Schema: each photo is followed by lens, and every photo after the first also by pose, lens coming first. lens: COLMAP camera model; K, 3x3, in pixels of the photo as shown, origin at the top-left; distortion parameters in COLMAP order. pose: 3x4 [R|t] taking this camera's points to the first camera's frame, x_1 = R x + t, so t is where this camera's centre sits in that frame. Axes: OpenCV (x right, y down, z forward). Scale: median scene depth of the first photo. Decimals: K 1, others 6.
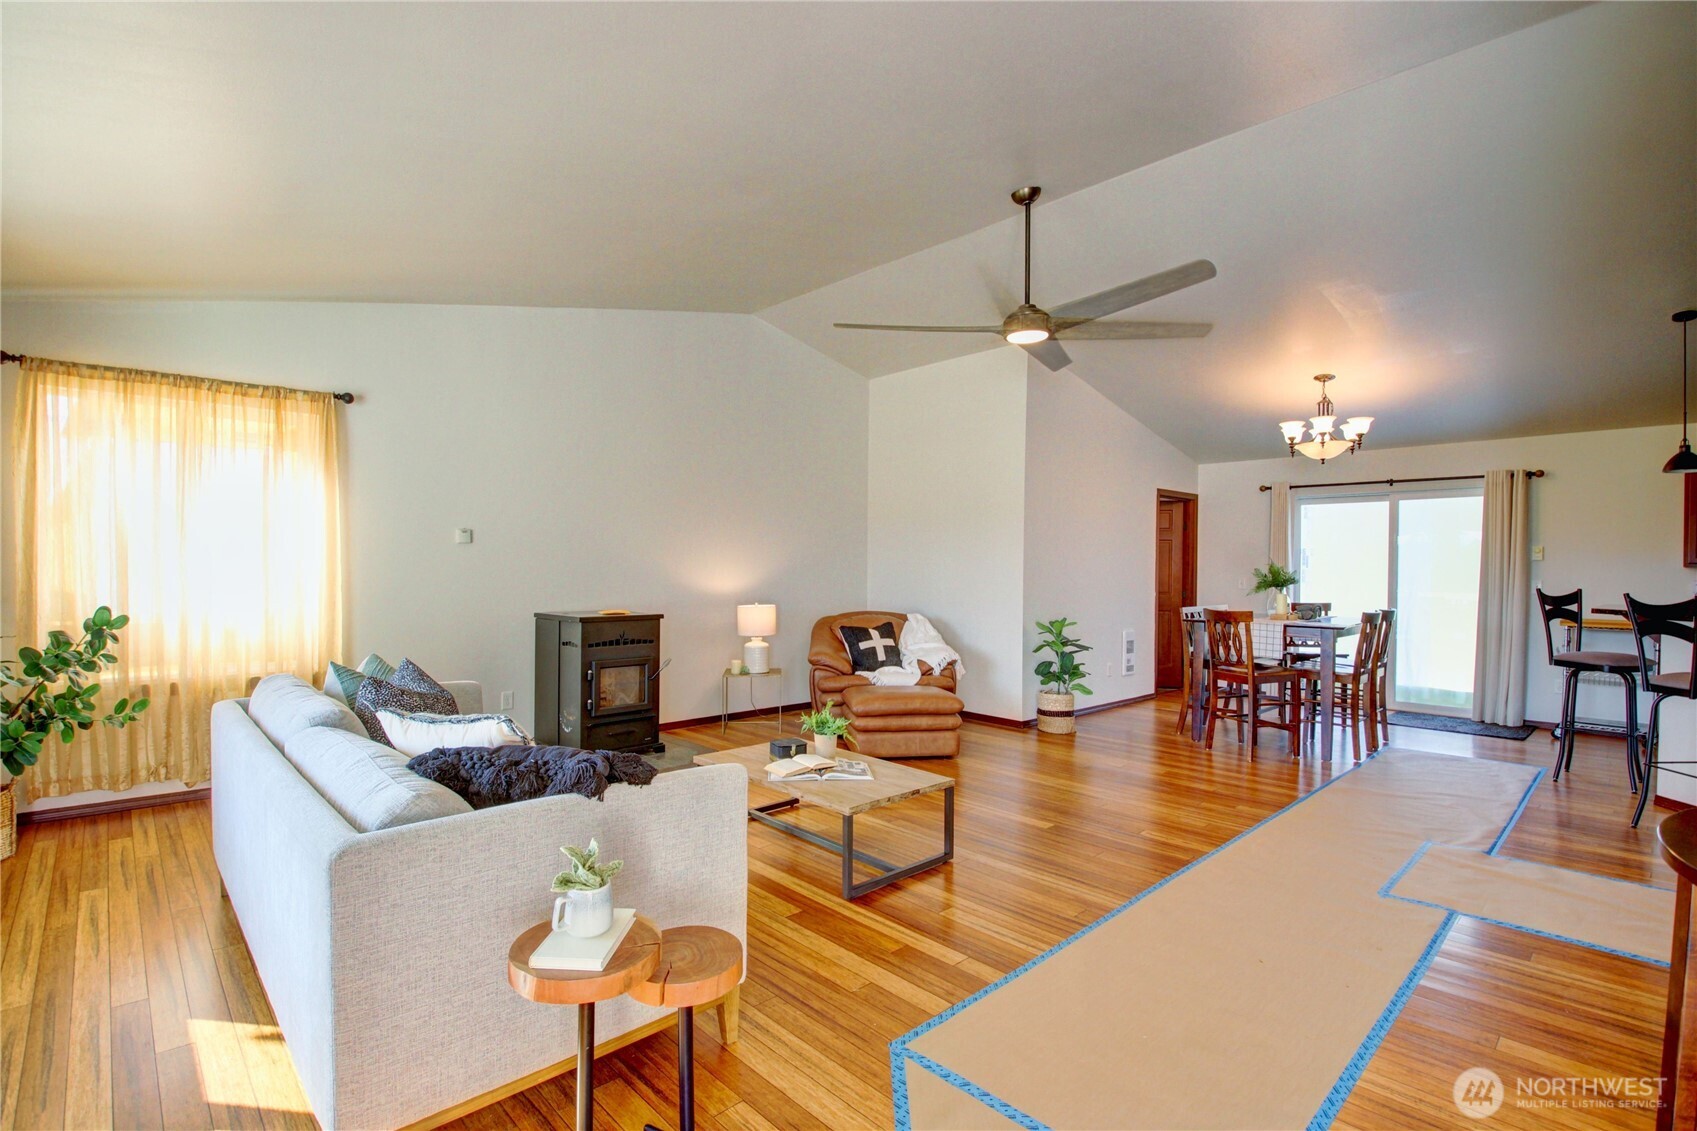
lens RADIAL K [[792.1, 0, 840.2], [0, 792.1, 575.9], [0, 0, 1]] dist [-0.023065, -0.002624]
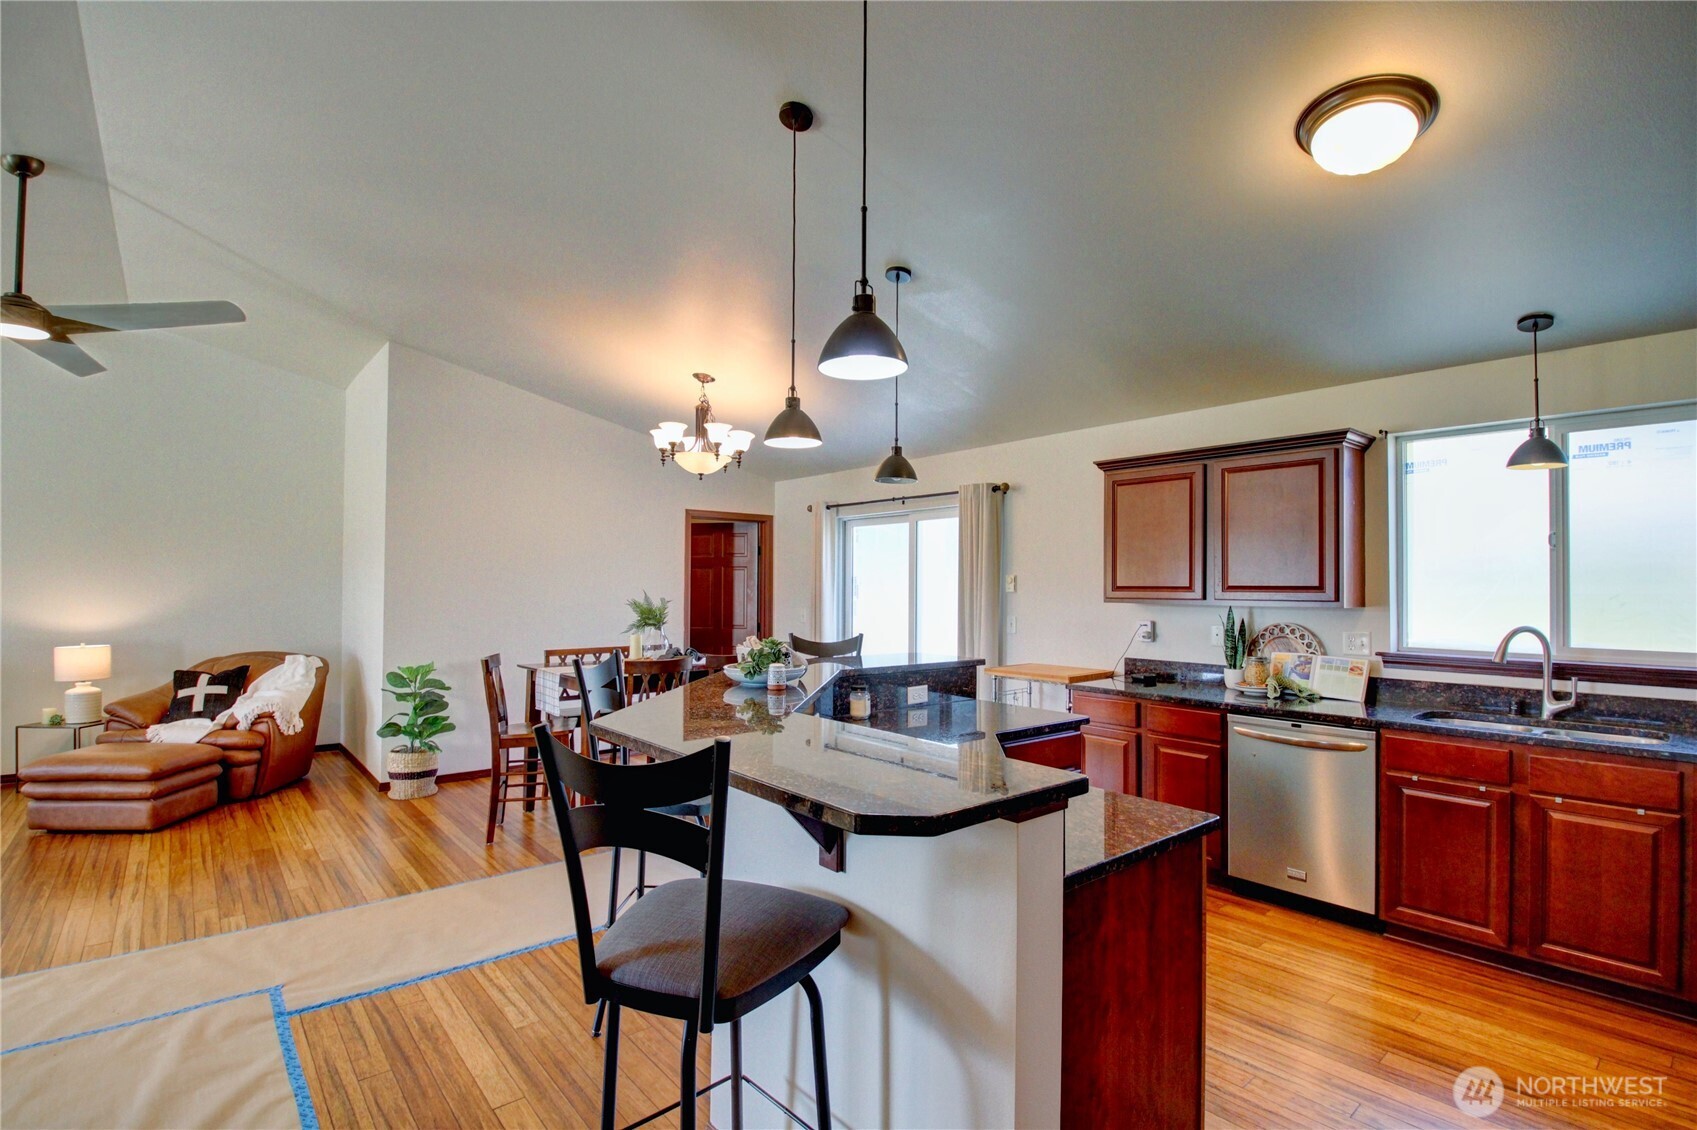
lens RADIAL K [[792.1, 0, 851.5], [0, 792.1, 566.4], [0, 0, 1]] dist [-0.023065, -0.002624]
pose [[0.999535, -0.004089, -0.030214, 0.783320], [0.002956, 0.999294, -0.037451, -0.017125], [0.030346, 0.037344, 0.998842, 0.158752]]
